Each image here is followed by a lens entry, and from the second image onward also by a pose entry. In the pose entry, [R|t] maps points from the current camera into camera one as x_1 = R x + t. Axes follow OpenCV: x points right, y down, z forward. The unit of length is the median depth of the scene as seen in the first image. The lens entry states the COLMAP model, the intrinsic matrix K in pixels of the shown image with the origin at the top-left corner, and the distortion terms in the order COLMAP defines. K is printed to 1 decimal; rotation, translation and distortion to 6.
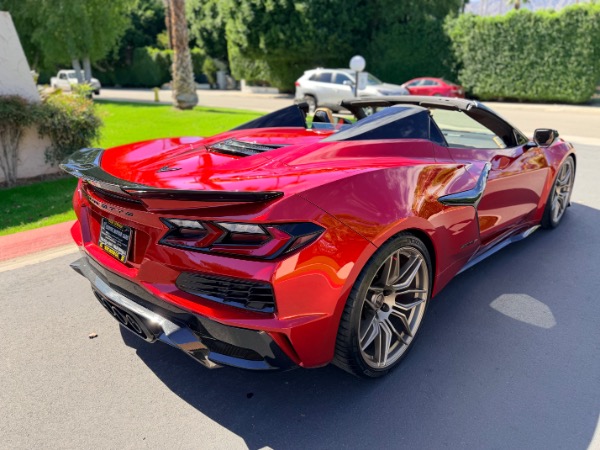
lens RADIAL K [[431.4, 0, 297.9], [0, 431.4, 226.6], [0, 0, 1]] dist [0.000638, -0.005378]
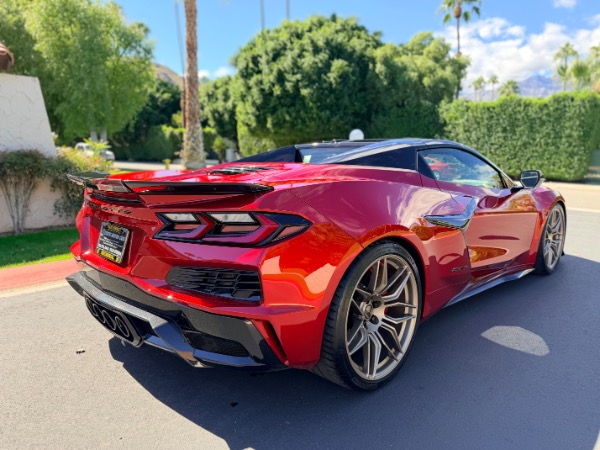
lens RADIAL K [[426.2, 0, 294.6], [0, 426.2, 225.9], [0, 0, 1]] dist [0.044692, -0.060840]
pose [[0.999644, 0.022076, -0.014989, 0.002776], [-0.024360, 0.984278, -0.174938, 0.015201], [0.010891, 0.175241, 0.984465, -0.001624]]
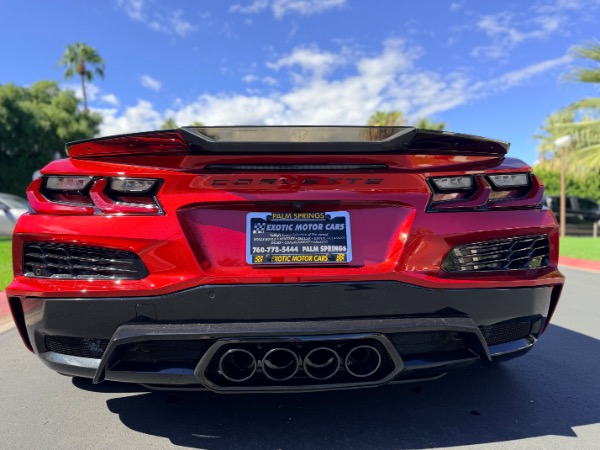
lens RADIAL K [[434.7, 0, 300.6], [0, 434.7, 226.8], [0, 0, 1]] dist [-0.003040, -0.014128]
pose [[0.665225, -0.013351, 0.746524, -0.086715], [0.250539, 0.945862, -0.206339, 0.012985], [-0.703354, 0.324295, 0.632556, 0.055600]]
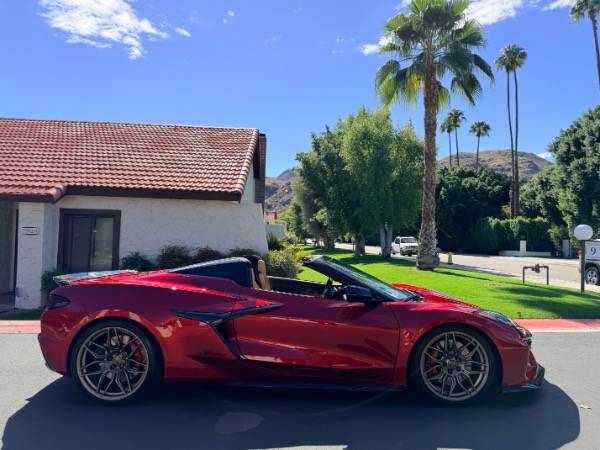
lens RADIAL K [[426.9, 0, 297.4], [0, 426.9, 236.7], [0, 0, 1]] dist [0.000134, -0.009262]
pose [[0.686764, 0.008132, -0.726835, 0.201282], [-0.256099, 0.938525, -0.231480, -0.006620], [0.680271, 0.345114, 0.646628, 0.015919]]
